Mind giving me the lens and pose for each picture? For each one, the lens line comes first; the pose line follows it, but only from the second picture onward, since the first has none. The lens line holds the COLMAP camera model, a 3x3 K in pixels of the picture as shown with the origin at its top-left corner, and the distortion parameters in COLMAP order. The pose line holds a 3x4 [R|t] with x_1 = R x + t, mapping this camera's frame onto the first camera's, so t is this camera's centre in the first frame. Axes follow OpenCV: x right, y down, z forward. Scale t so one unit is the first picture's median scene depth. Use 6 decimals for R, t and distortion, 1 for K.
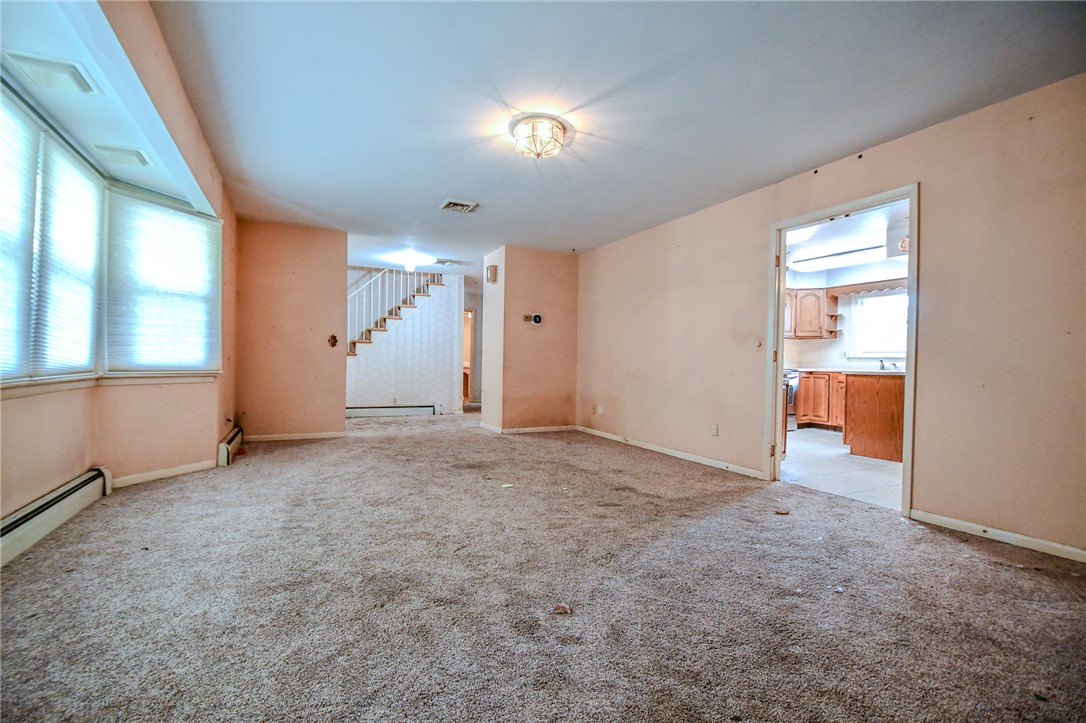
lens RADIAL K [[475.9, 0, 521.3], [0, 475.9, 362.7], [0, 0, 1]] dist [-0.010780, -0.003559]
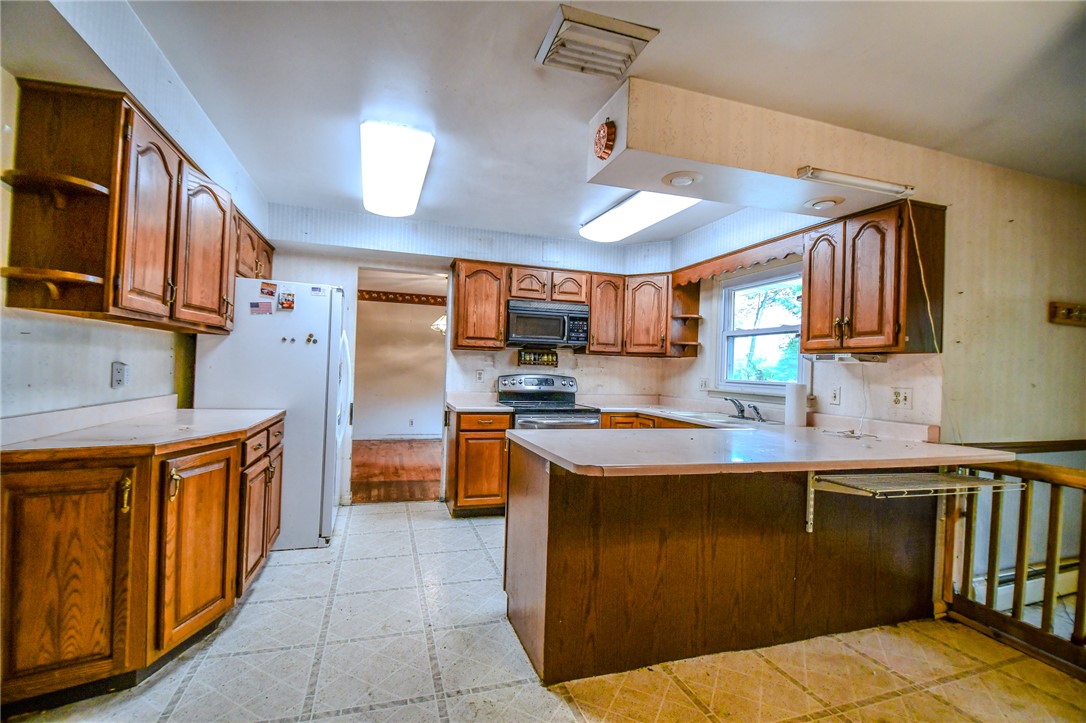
lens RADIAL K [[475.9, 0, 532.2], [0, 475.9, 367.7], [0, 0, 1]] dist [-0.010780, -0.003559]
pose [[0.992035, 0.011503, -0.125440, 0.549874], [-0.013354, 0.999814, -0.013923, -0.027322], [0.125256, 0.015487, 0.992004, 0.390486]]
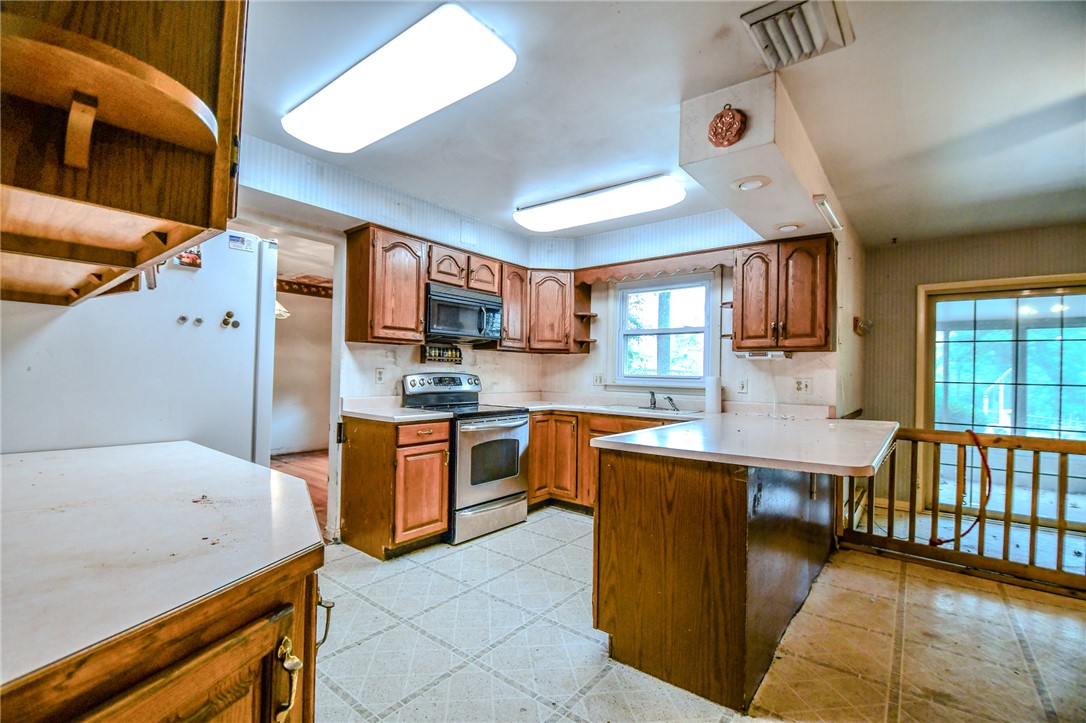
lens RADIAL K [[475.9, 0, 536.7], [0, 475.9, 364.5], [0, 0, 1]] dist [-0.010780, -0.003559]
pose [[0.896582, 0.004999, 0.442850, 0.335385], [0.002598, 0.999860, -0.016547, -0.027264], [-0.442871, 0.015986, 0.896443, 0.481680]]
